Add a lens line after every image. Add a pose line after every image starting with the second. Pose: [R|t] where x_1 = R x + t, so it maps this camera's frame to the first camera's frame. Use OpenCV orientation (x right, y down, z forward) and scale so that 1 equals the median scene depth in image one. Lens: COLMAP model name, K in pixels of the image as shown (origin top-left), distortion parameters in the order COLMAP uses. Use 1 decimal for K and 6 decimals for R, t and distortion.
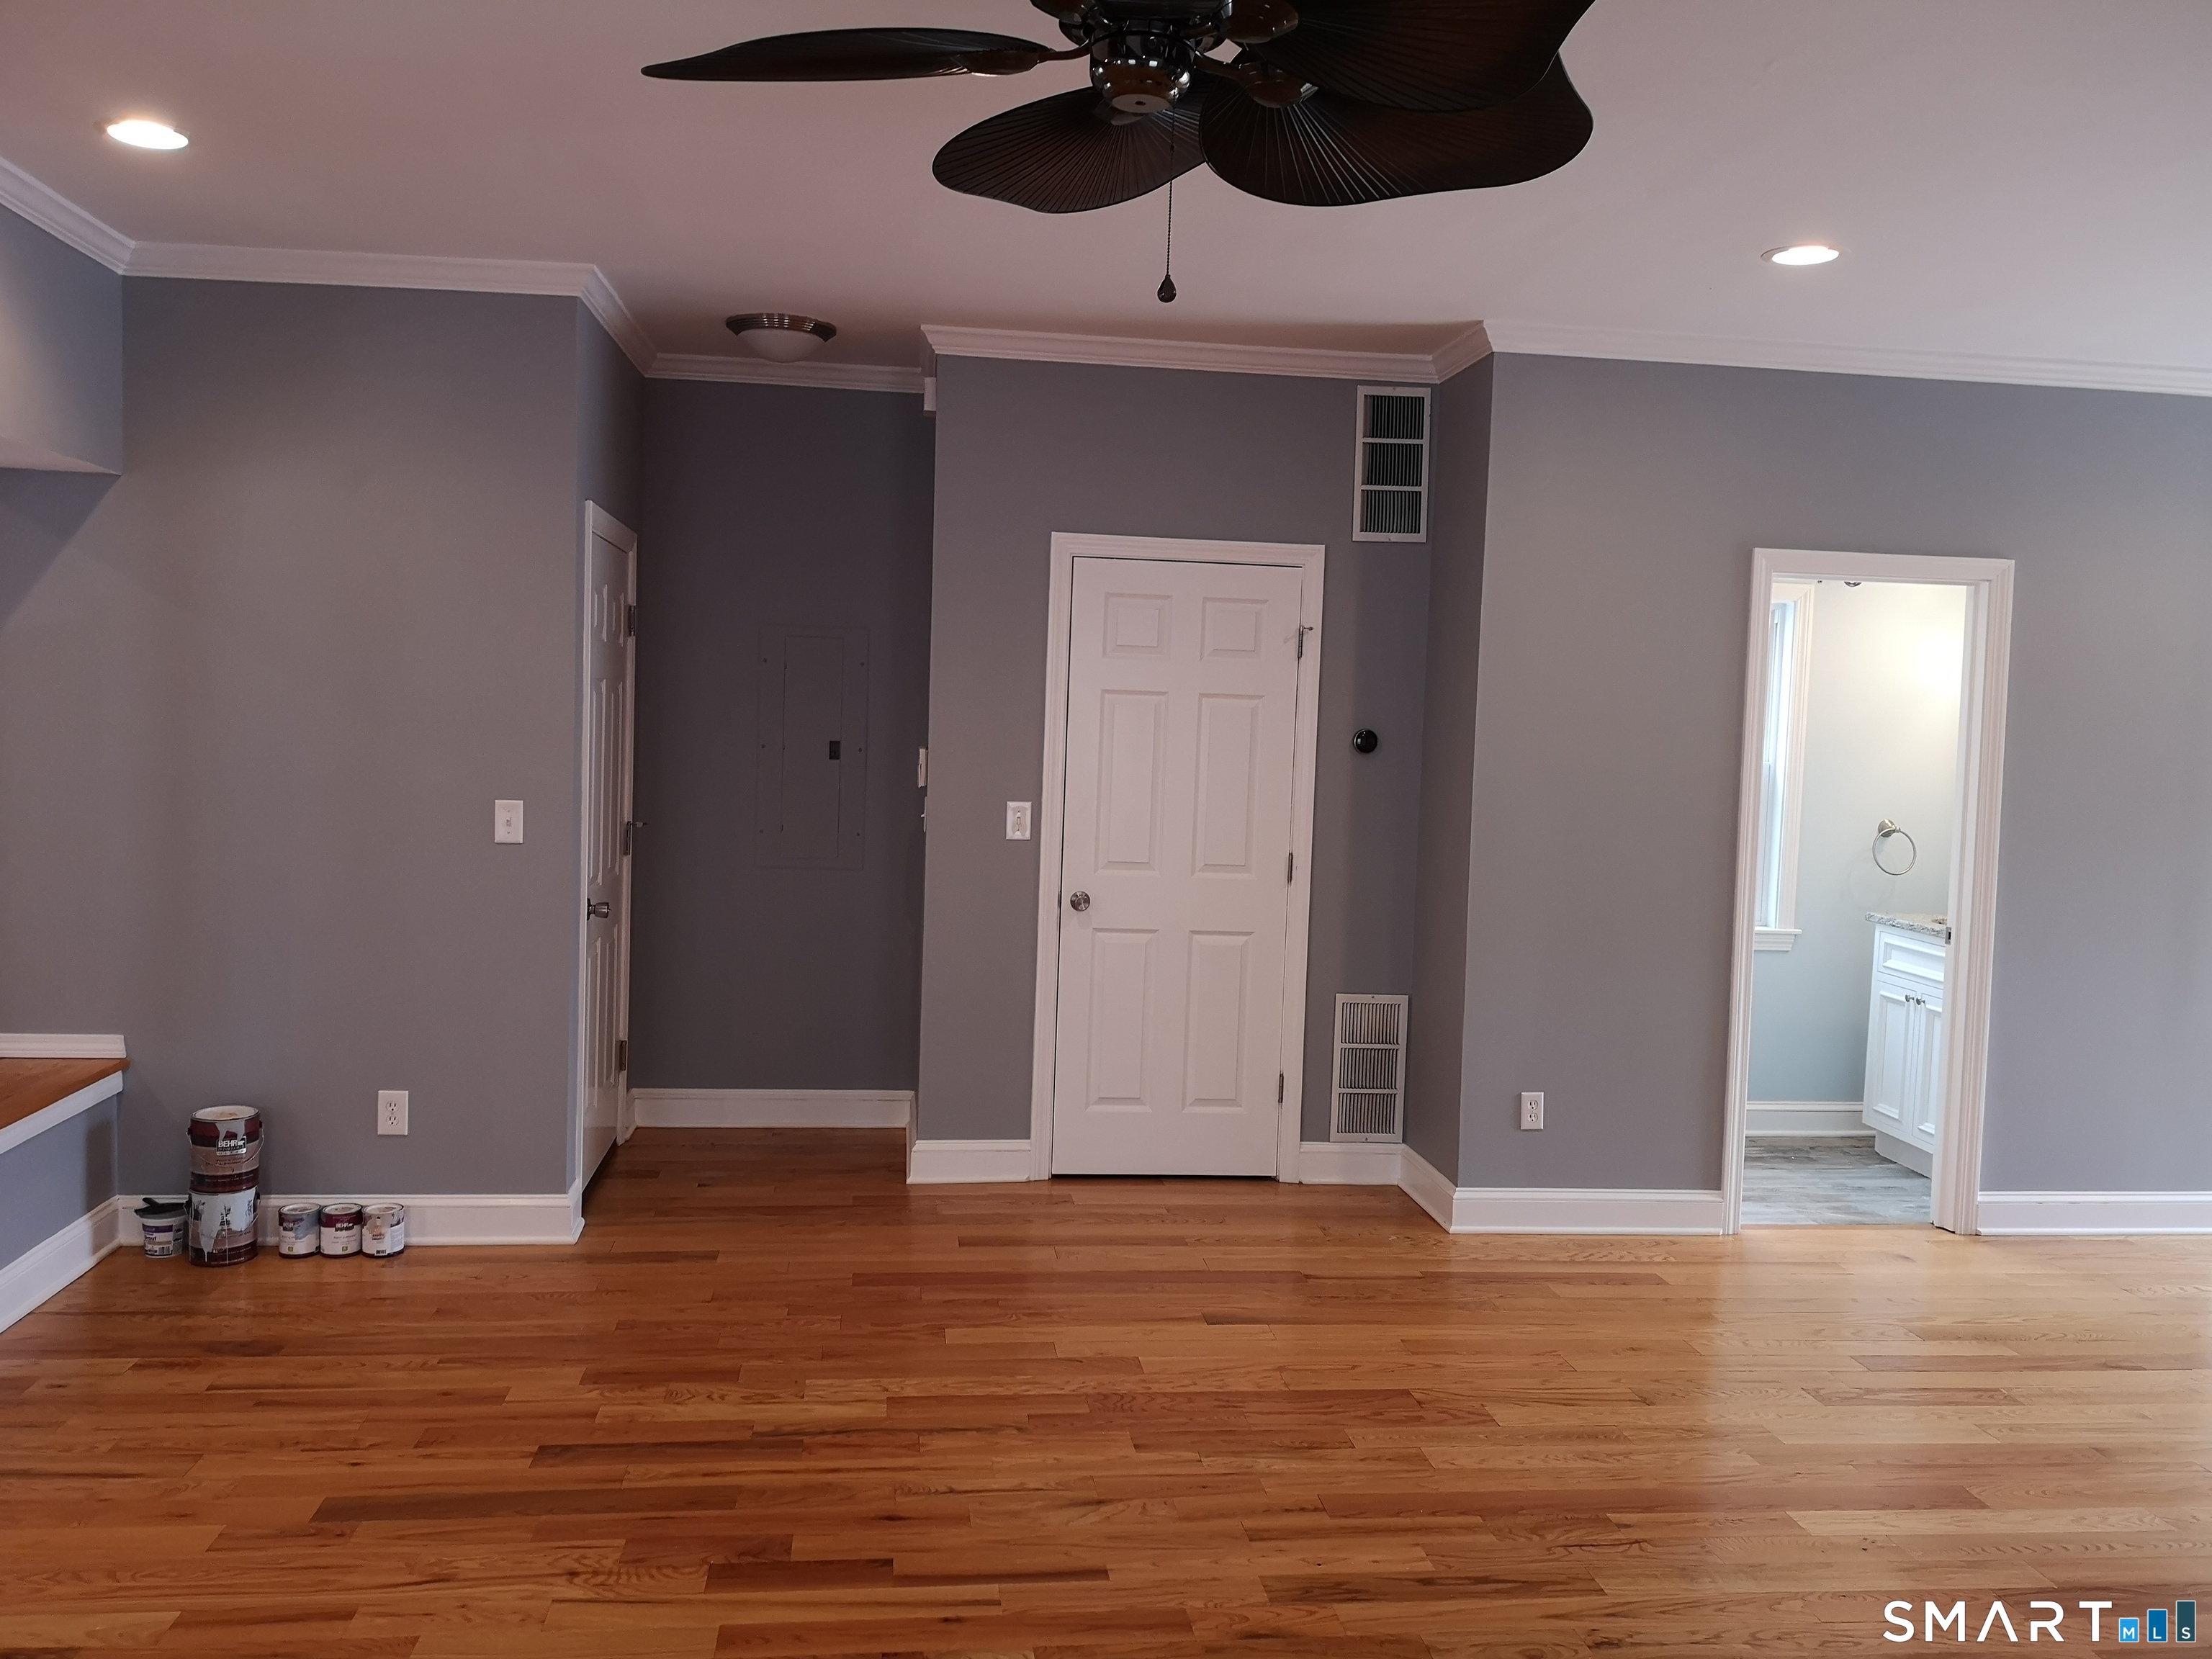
lens RADIAL K [[1723.4, 0, 1106.0], [0, 1723.4, 829.5], [0, 0, 1]] dist [0.055817, -0.078061]
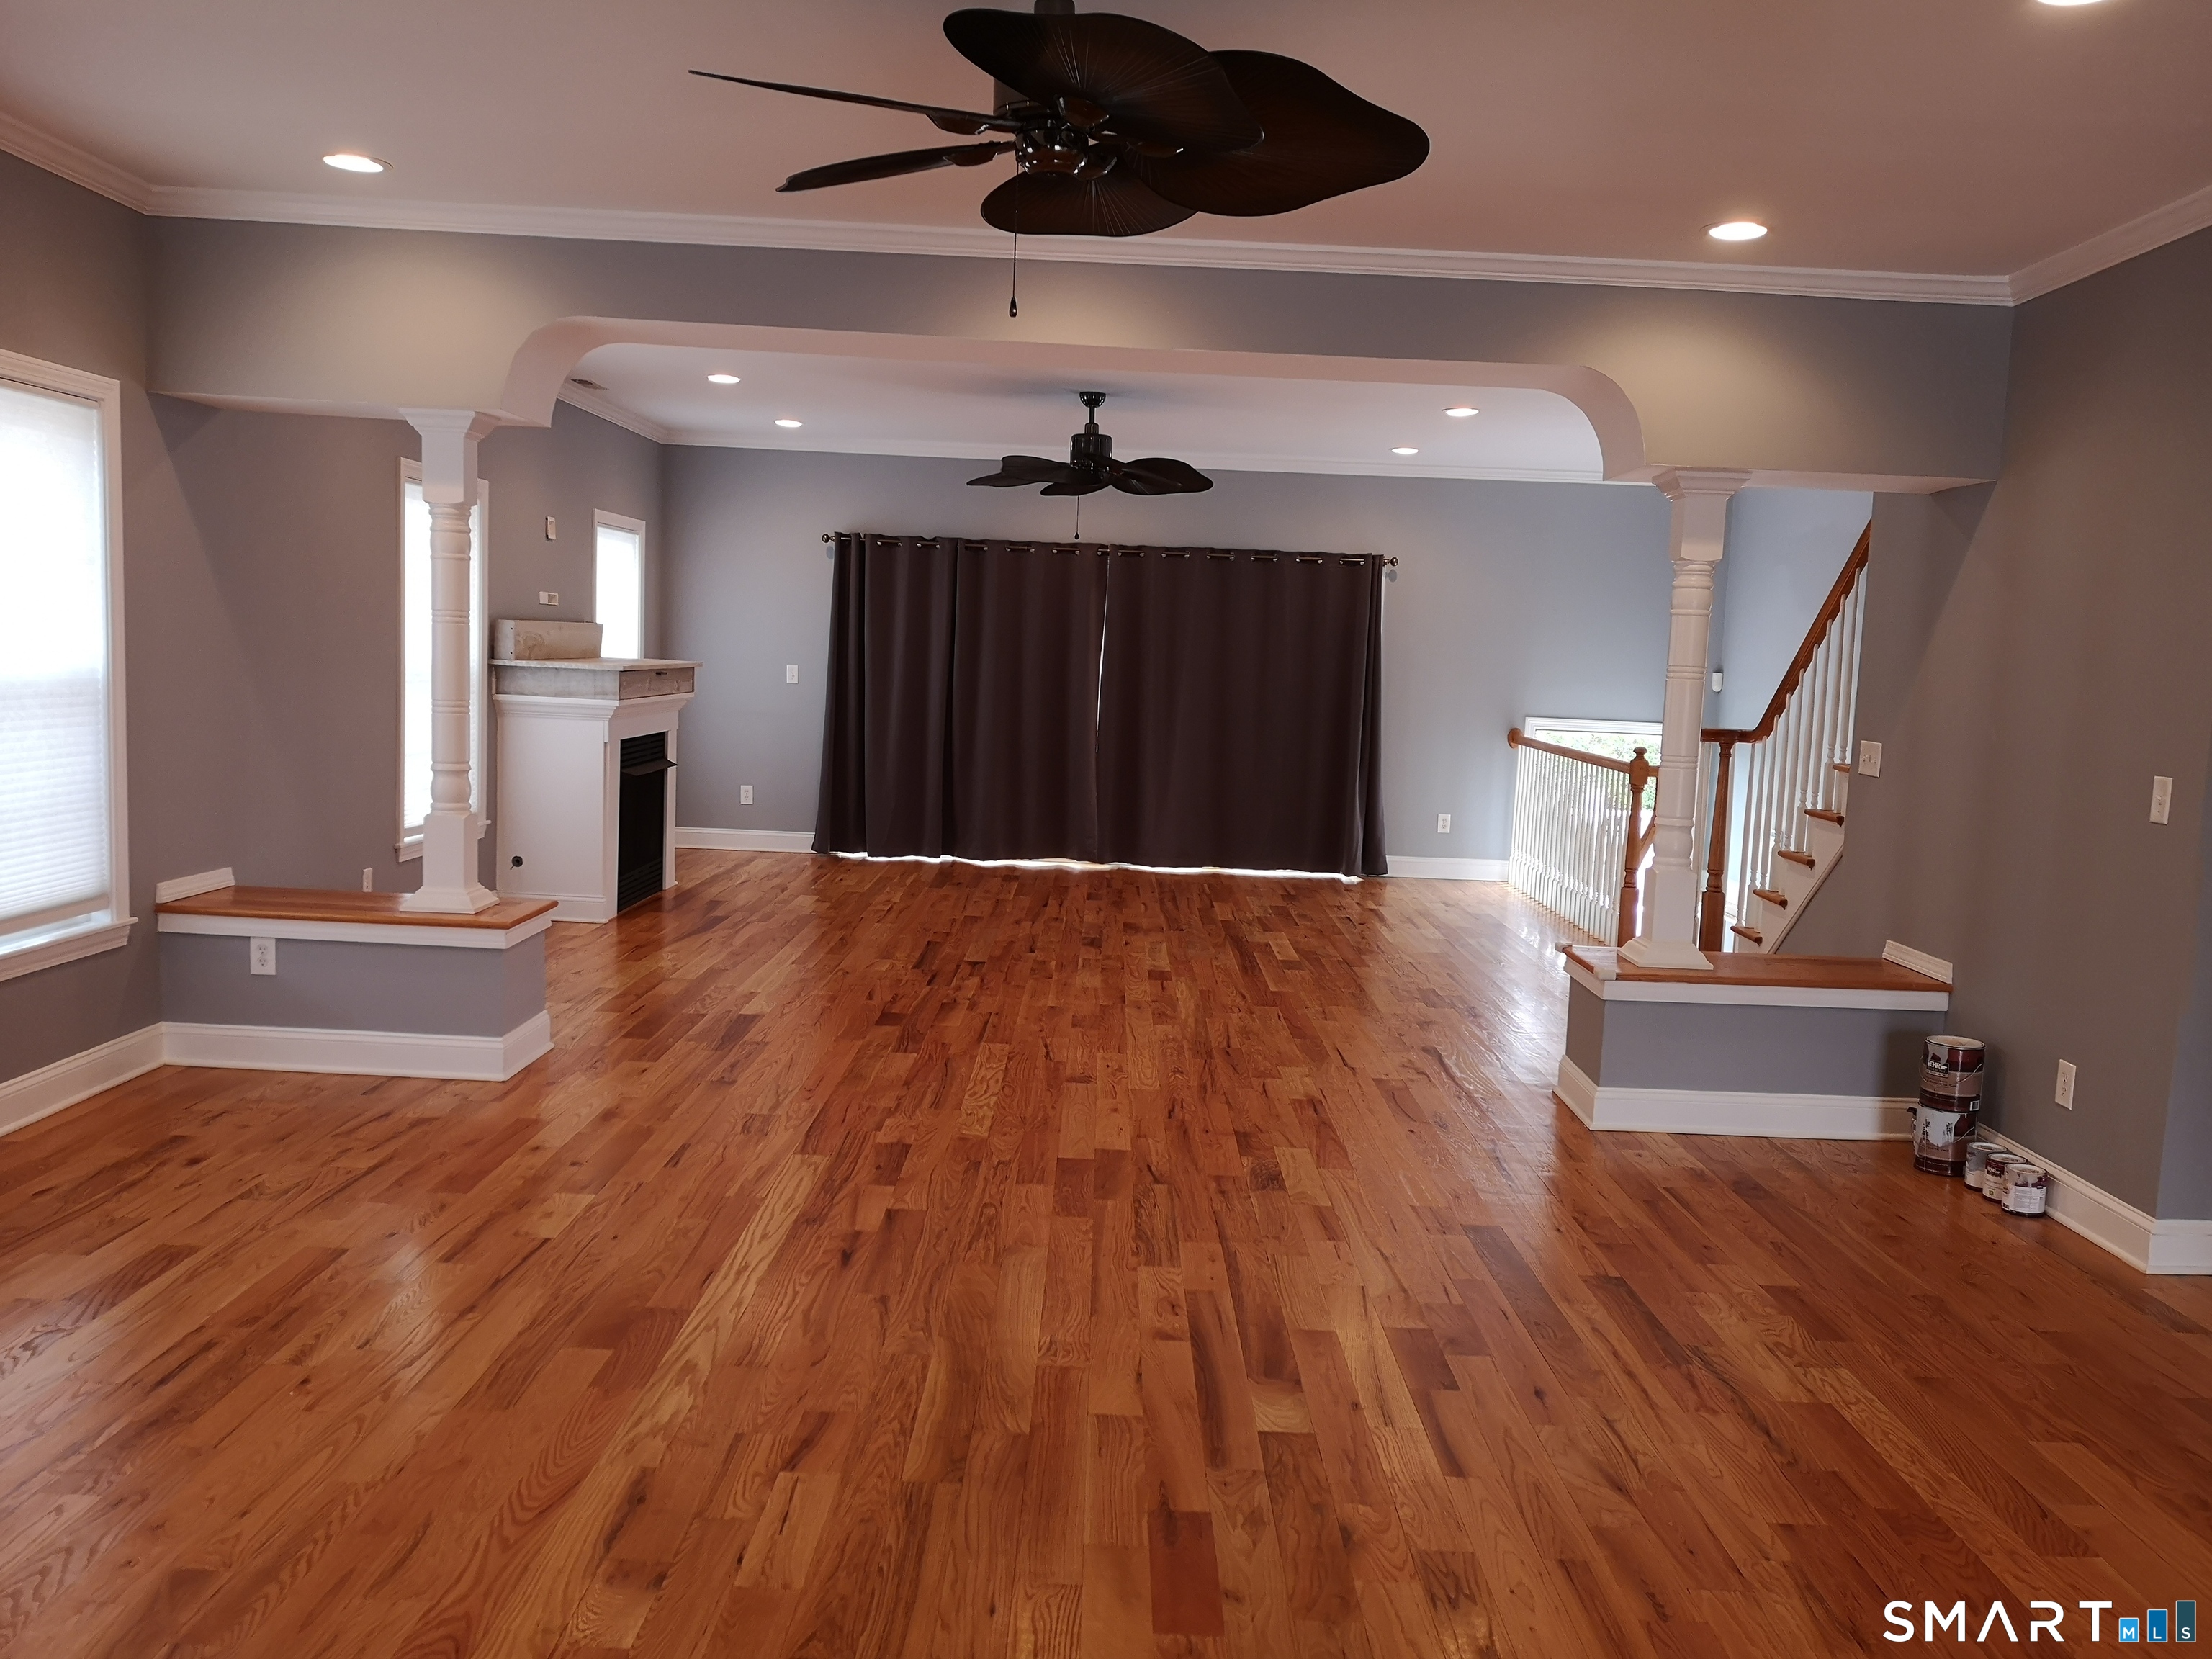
lens RADIAL K [[1723.4, 0, 1106.0], [0, 1723.4, 829.5], [0, 0, 1]] dist [0.055817, -0.078061]
pose [[-0.124567, 0.059958, -0.990398, 0.827410], [-0.099427, 0.992394, 0.072584, 0.000527], [0.987217, 0.107513, -0.117658, 0.719816]]
